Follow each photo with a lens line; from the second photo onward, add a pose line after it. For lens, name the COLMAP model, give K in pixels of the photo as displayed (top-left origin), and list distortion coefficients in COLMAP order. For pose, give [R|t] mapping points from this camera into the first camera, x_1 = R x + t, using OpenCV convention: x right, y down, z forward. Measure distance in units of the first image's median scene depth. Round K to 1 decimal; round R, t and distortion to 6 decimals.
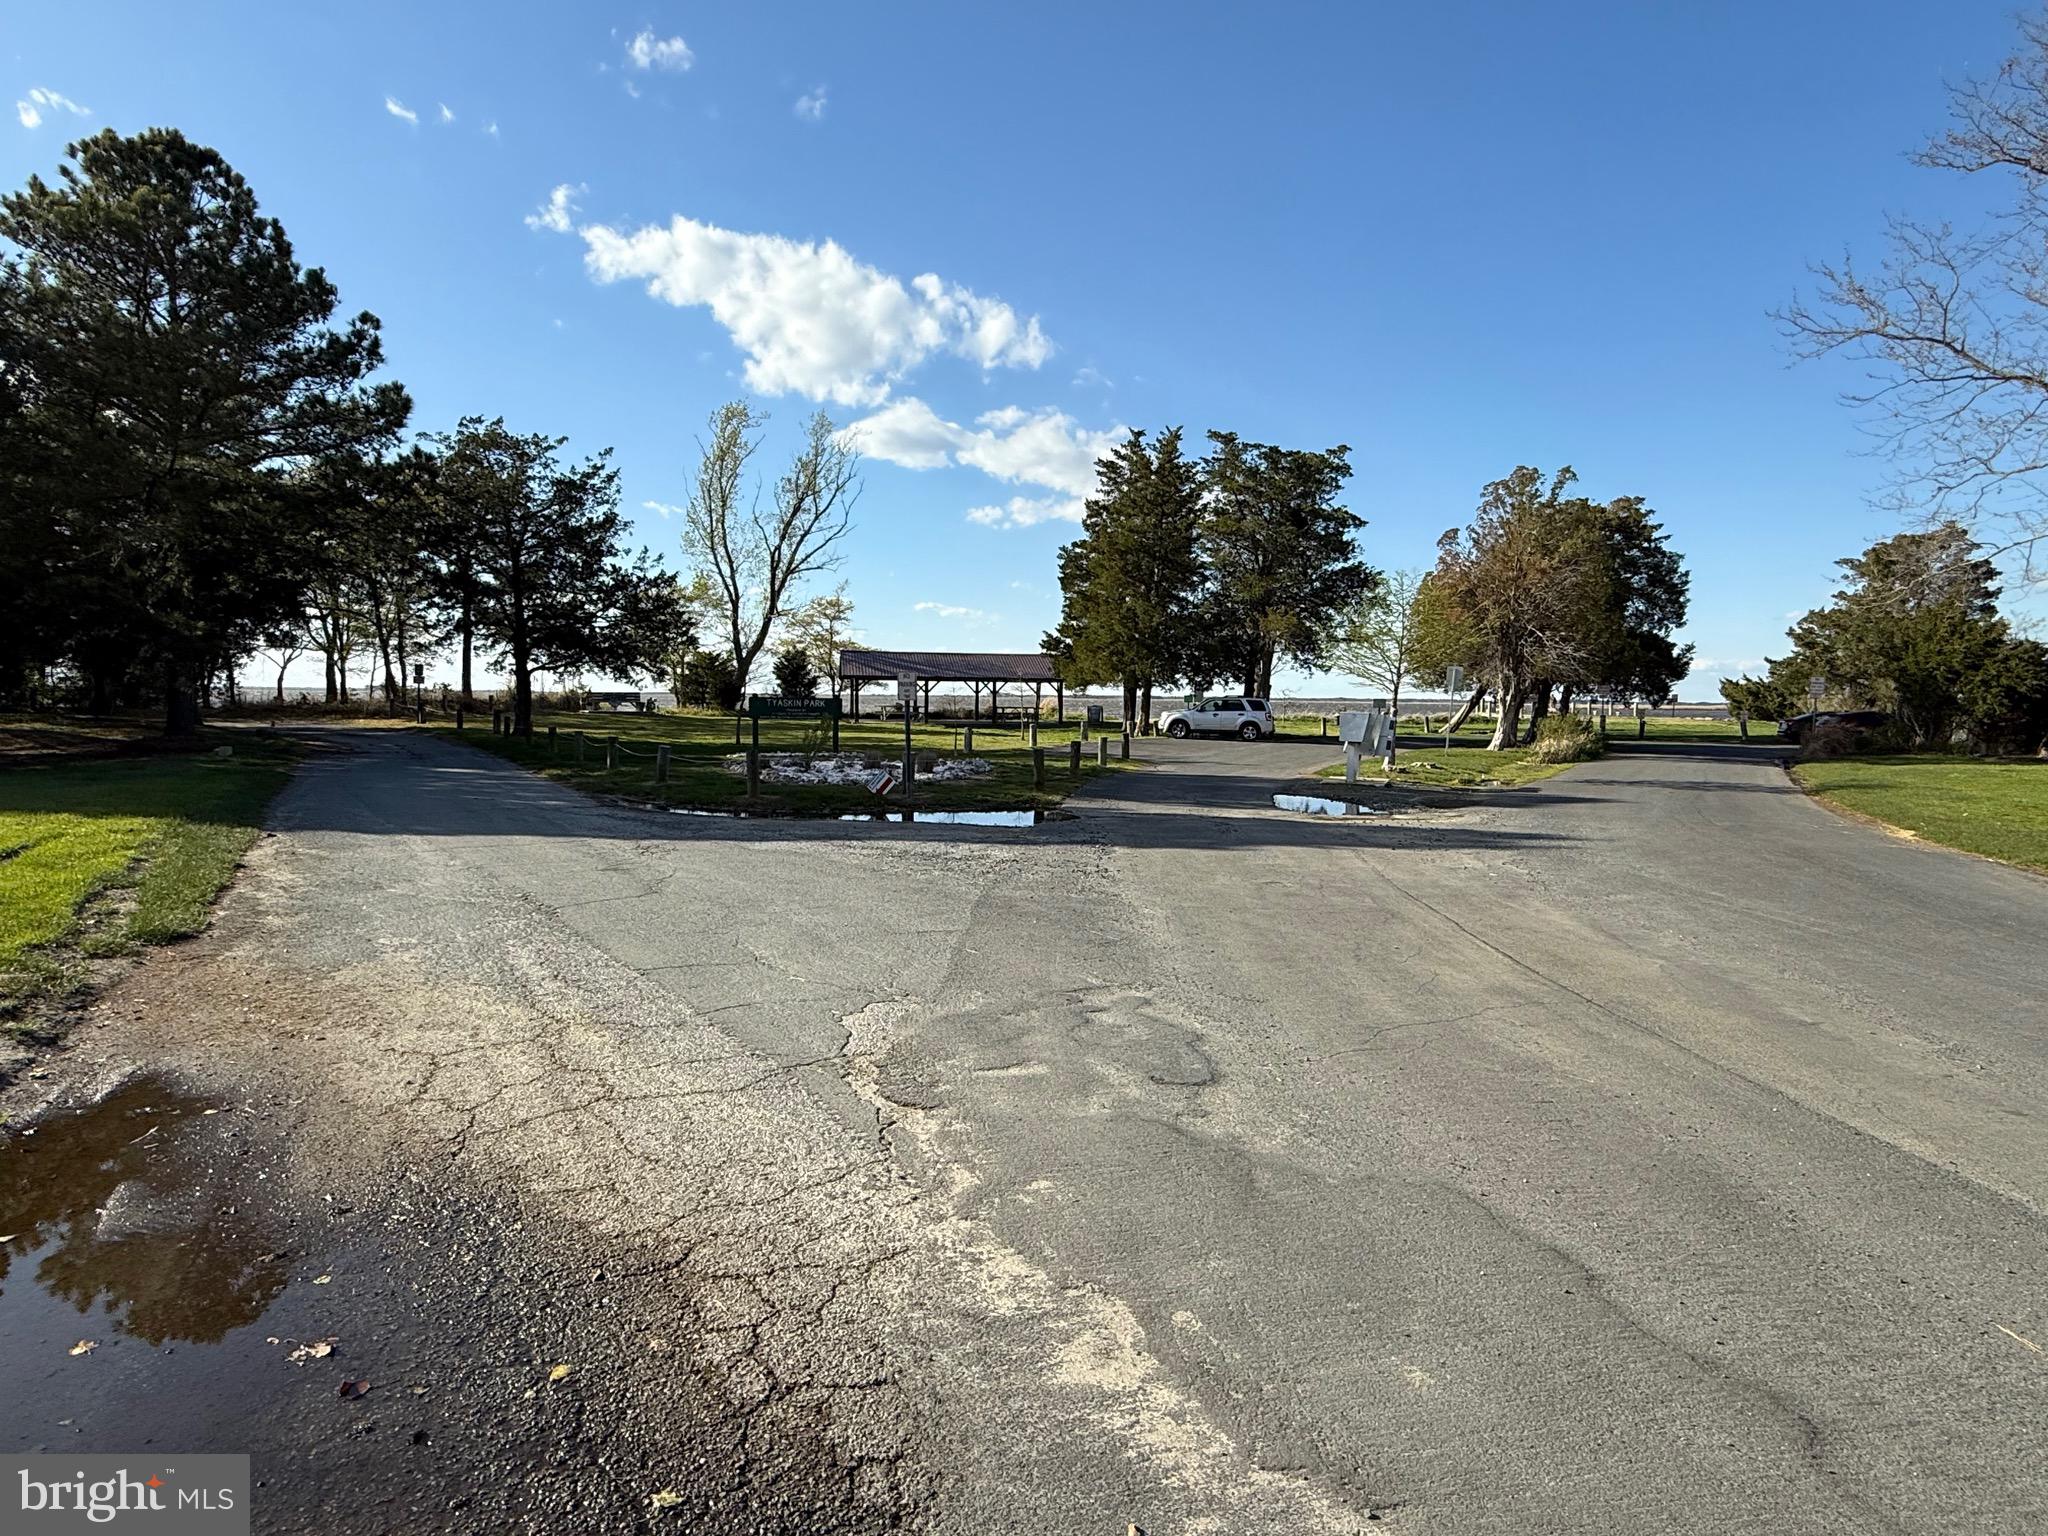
lens RADIAL K [[1144.3, 0, 1017.8], [0, 1144.3, 755.7], [0, 0, 1]] dist [-0.003129, -0.000109]
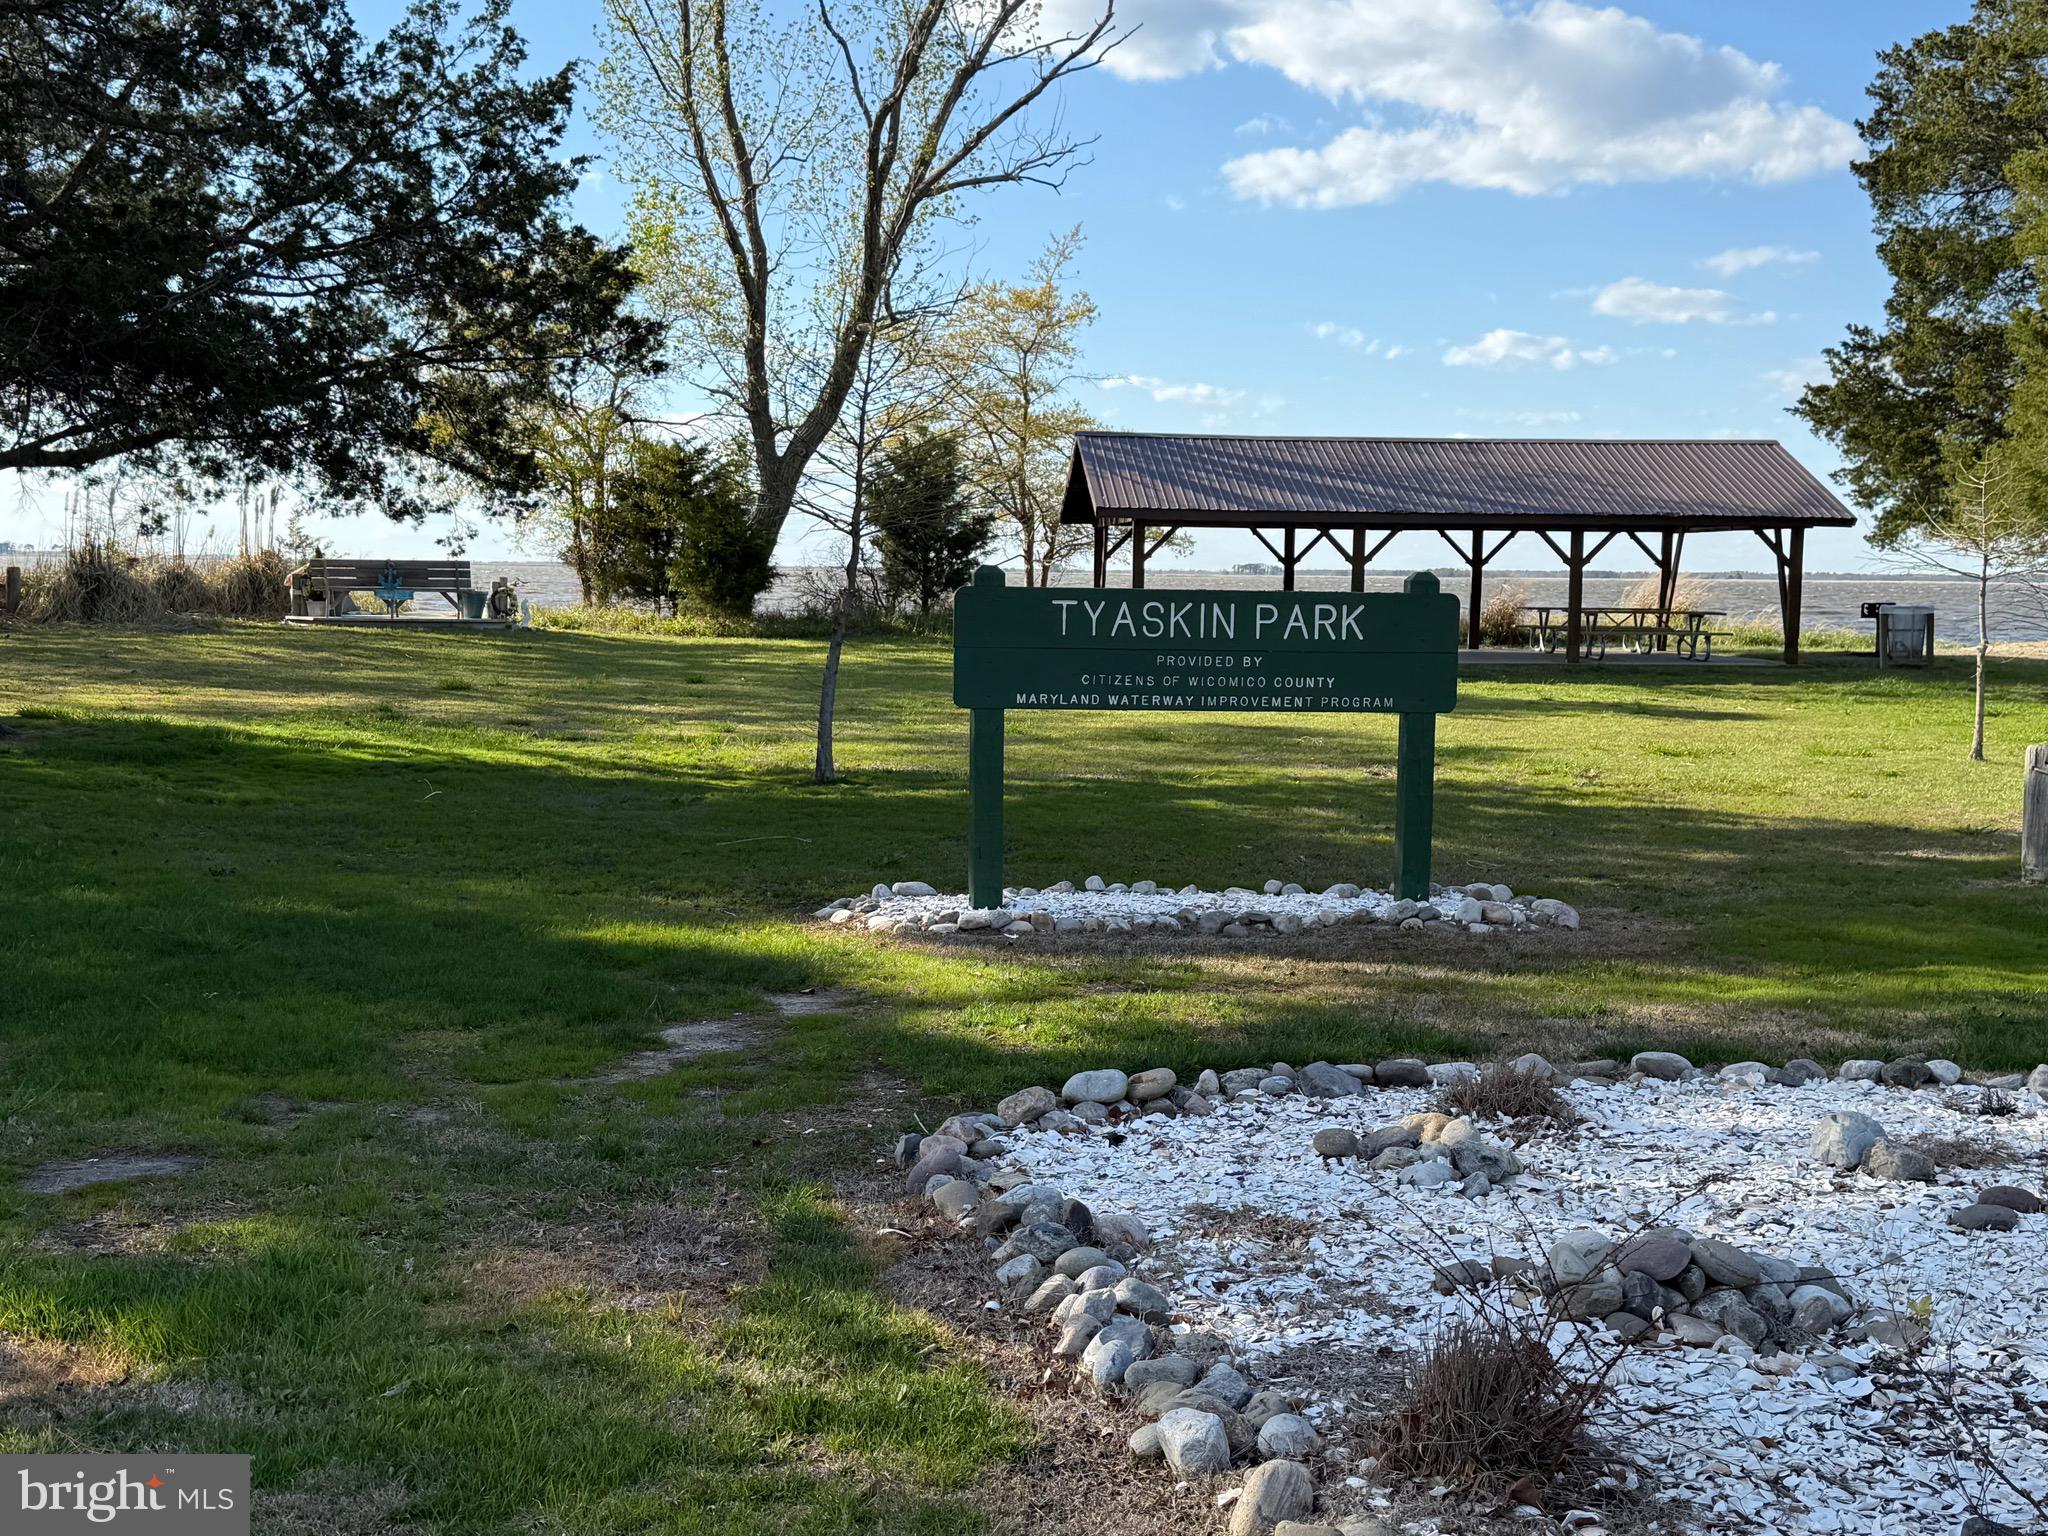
lens RADIAL K [[2436.3, 0, 1026.7], [0, 2436.3, 770.8], [0, 0, 1]] dist [0.032444, 0.000000]
pose [[0.993119, 0.010672, -0.116624, -0.085845], [-0.007731, 0.999641, 0.025639, -0.013787], [0.116855, -0.024561, 0.992845, 0.306978]]
